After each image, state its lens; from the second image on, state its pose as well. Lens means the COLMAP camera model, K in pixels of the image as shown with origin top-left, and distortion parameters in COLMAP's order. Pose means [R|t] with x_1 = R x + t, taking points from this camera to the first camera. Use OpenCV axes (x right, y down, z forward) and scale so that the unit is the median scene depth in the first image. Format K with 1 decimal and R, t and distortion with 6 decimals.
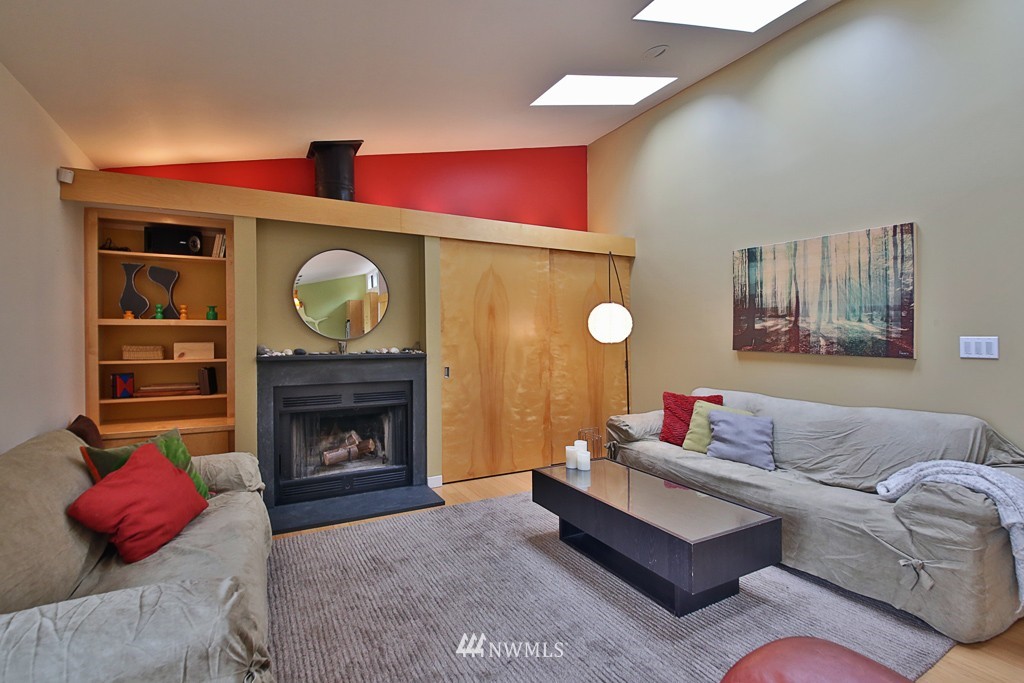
lens RADIAL K [[492.7, 0, 515.6], [0, 492.7, 342.0], [0, 0, 1]] dist [-0.001776, -0.000788]
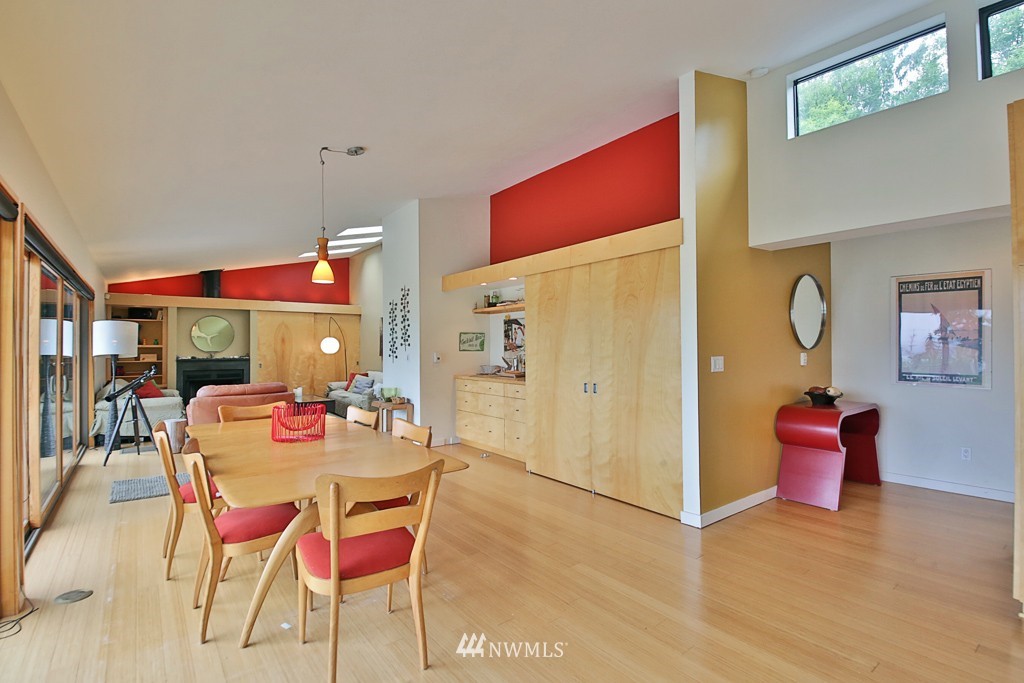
lens RADIAL K [[492.7, 0, 508.7], [0, 492.7, 337.6], [0, 0, 1]] dist [-0.001776, -0.000788]
pose [[0.990776, -0.001393, 0.135504, 0.789260], [0.005481, 0.999541, -0.029804, 0.001924], [-0.135400, 0.030272, 0.990328, -1.659304]]
